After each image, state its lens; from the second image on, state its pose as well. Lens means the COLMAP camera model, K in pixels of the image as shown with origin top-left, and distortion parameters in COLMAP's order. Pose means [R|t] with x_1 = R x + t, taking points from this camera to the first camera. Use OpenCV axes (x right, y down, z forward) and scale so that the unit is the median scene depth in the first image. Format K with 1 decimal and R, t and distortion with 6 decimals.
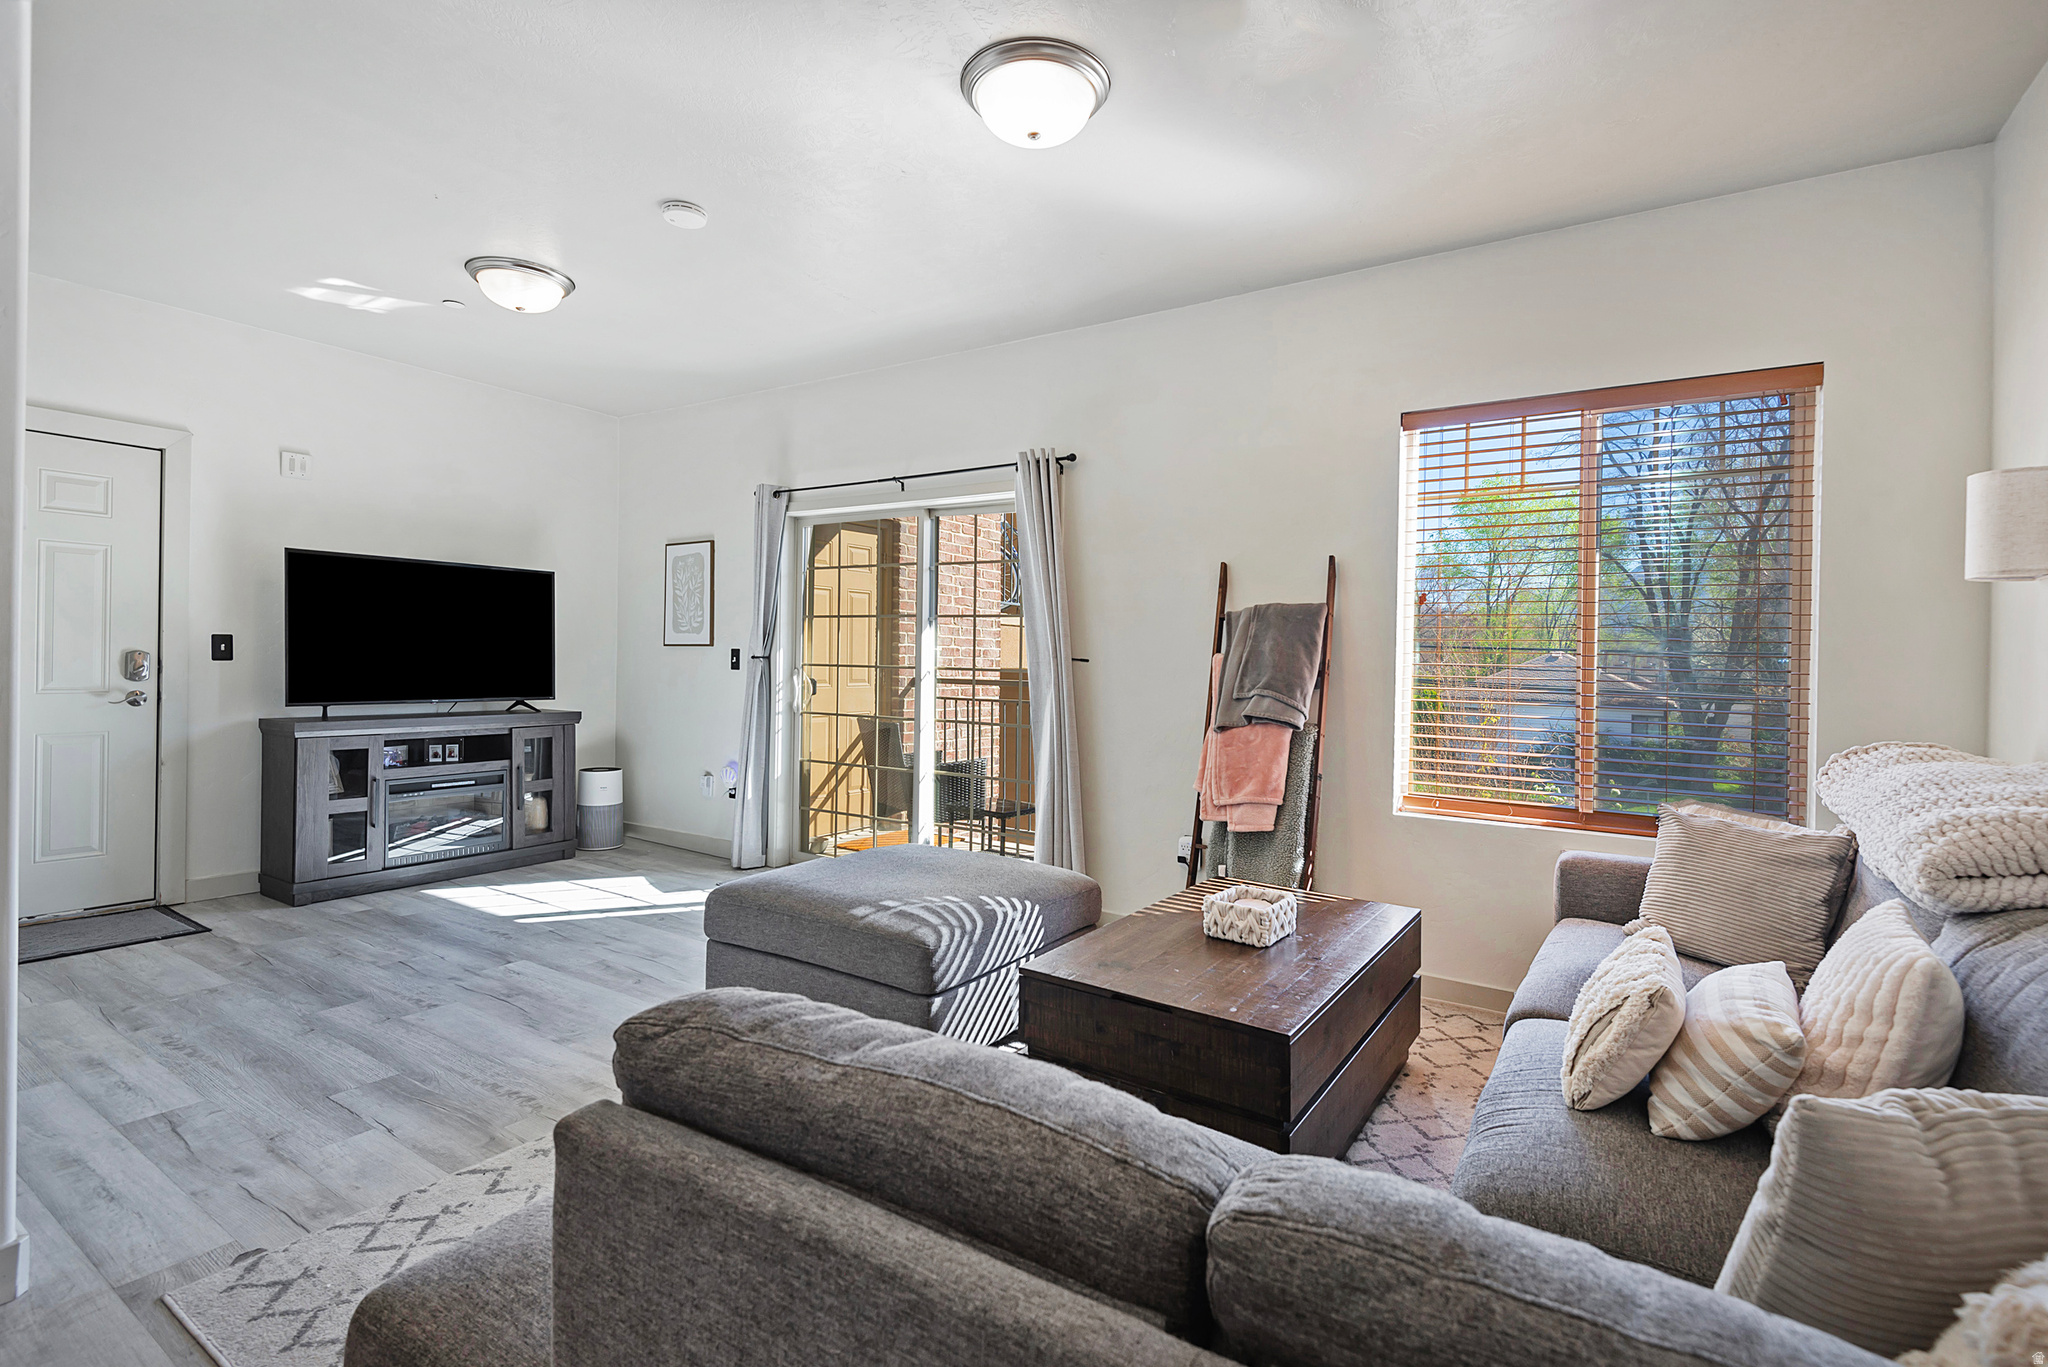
lens RADIAL K [[946.9, 0, 1073.9], [0, 946.9, 706.0], [0, 0, 1]] dist [0.026667, -0.020637]
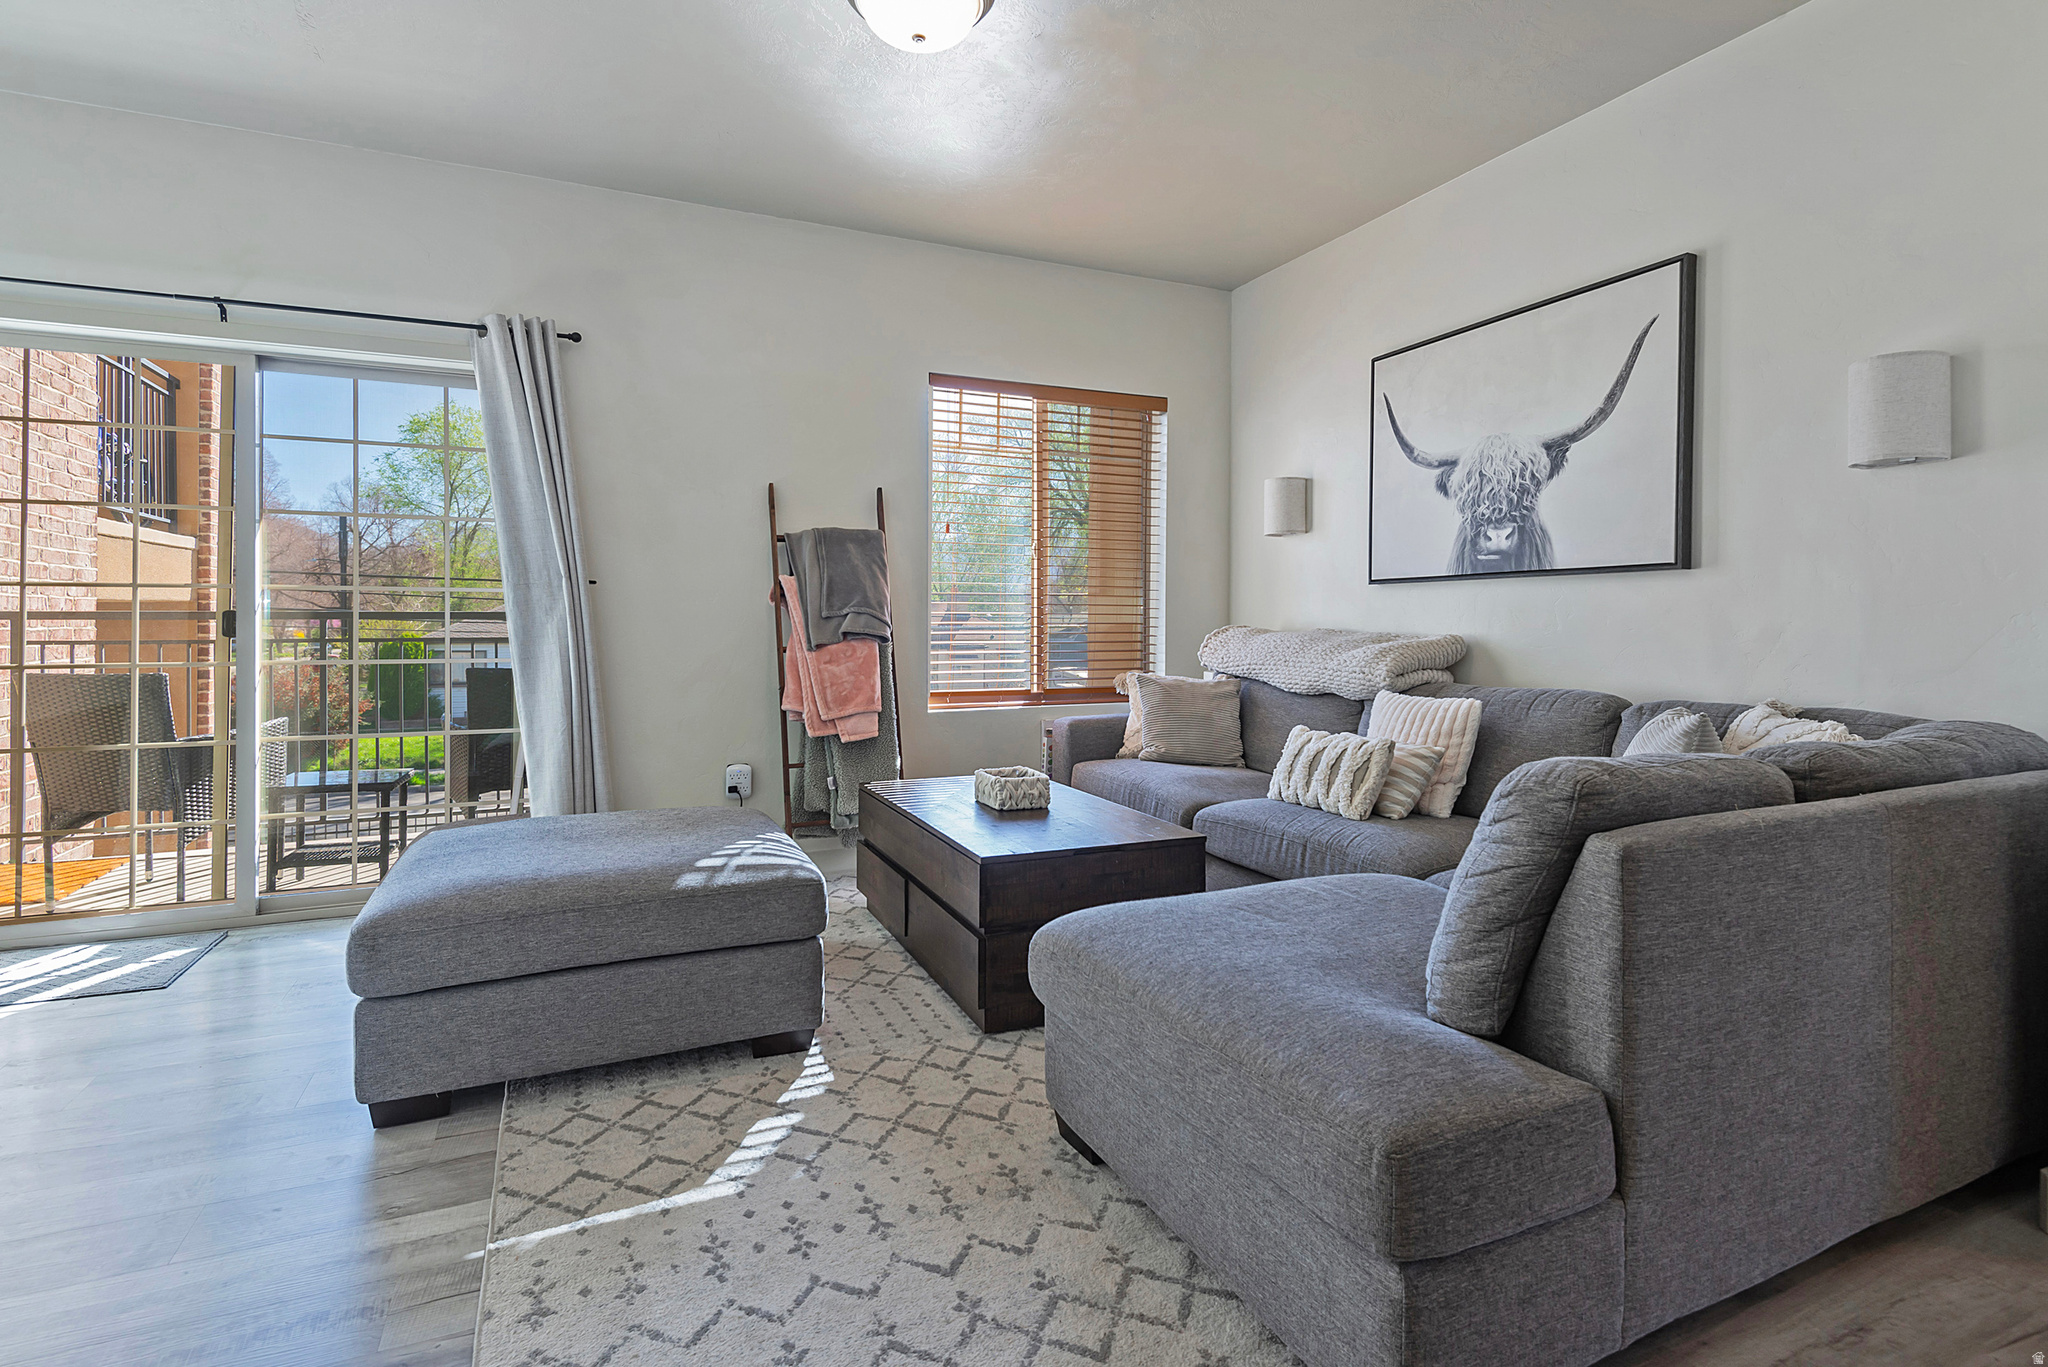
lens RADIAL K [[968.4, 0, 1001.4], [0, 968.4, 660.9], [0, 0, 1]] dist [0.041694, -0.036874]
pose [[0.562715, -0.048437, 0.825231, -0.625321], [0.052172, 0.998373, 0.023024, 0.027513], [-0.825003, 0.030099, 0.564326, 0.258599]]
